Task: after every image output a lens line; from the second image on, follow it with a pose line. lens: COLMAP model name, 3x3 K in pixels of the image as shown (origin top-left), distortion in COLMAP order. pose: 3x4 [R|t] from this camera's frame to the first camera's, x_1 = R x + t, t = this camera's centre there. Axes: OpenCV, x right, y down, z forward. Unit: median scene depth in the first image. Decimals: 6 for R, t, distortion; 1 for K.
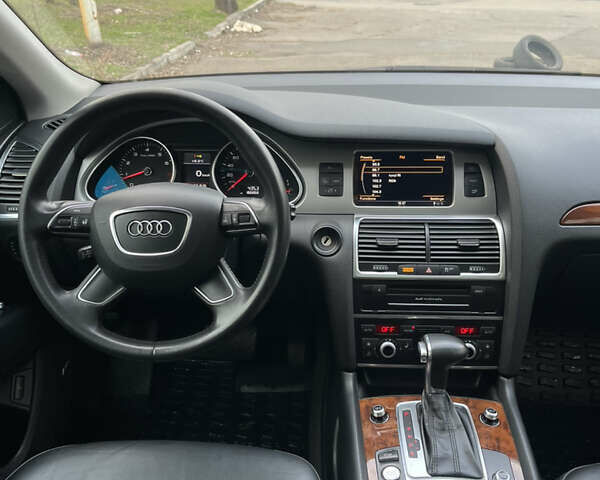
lens RADIAL K [[595.6, 0, 304.8], [0, 595.6, 238.5], [0, 0, 1]] dist [0.048557, -0.034868]
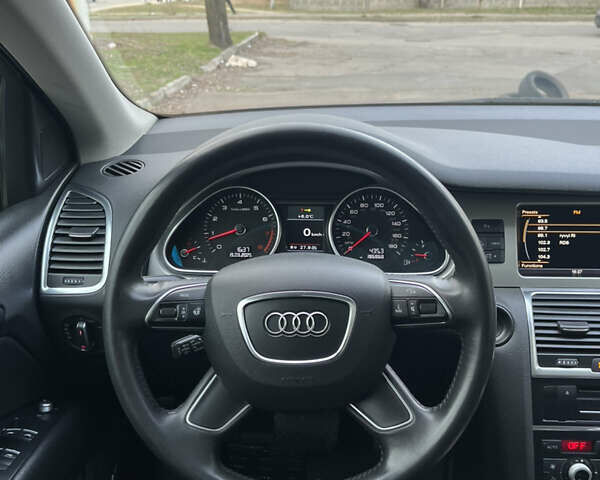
lens RADIAL K [[601.5, 0, 300.0], [0, 601.5, 240.0], [0, 0, 1]] dist [0.069863, -0.125279]
pose [[0.999895, 0.000190, 0.014483, -0.216089], [0.000604, 0.998499, -0.054766, -0.061340], [-0.014471, 0.054769, 0.998394, 0.241593]]
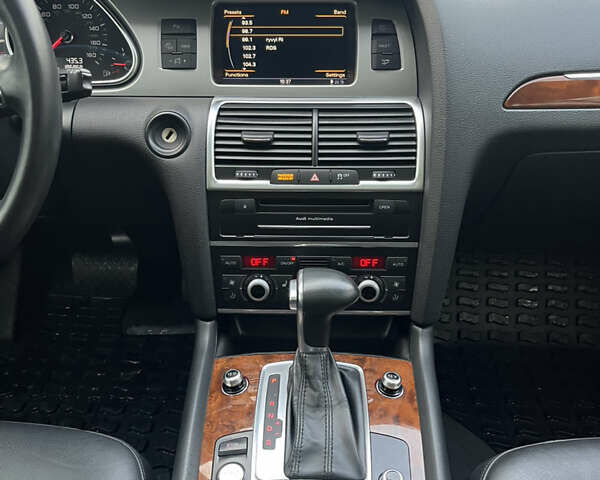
lens RADIAL K [[601.5, 0, 300.0], [0, 601.5, 240.0], [0, 0, 1]] dist [0.069863, -0.125279]
pose [[0.999749, -0.006297, 0.021486, 0.173335], [0.003432, 0.991398, 0.130836, 0.033386], [-0.022125, -0.130730, 0.991171, 0.295291]]
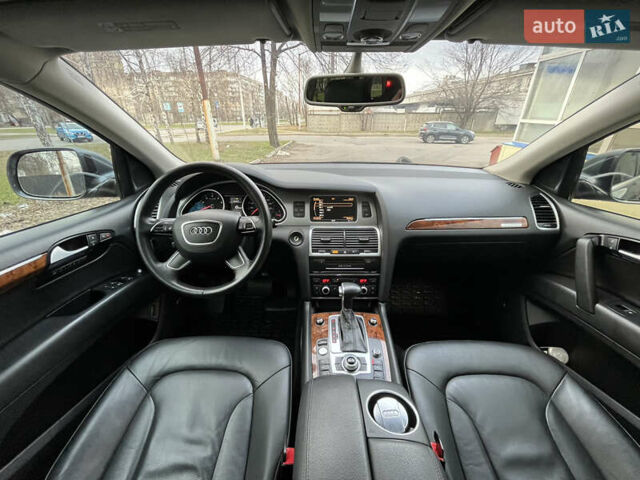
lens RADIAL K [[253.5, 0, 318.0], [0, 253.5, 241.6], [0, 0, 1]] dist [0.000376, 0.000005]
pose [[0.999514, -0.007287, 0.030320, 0.086116], [0.007532, 0.999940, -0.007968, 0.022749], [-0.030261, 0.008192, 0.999508, 0.114960]]
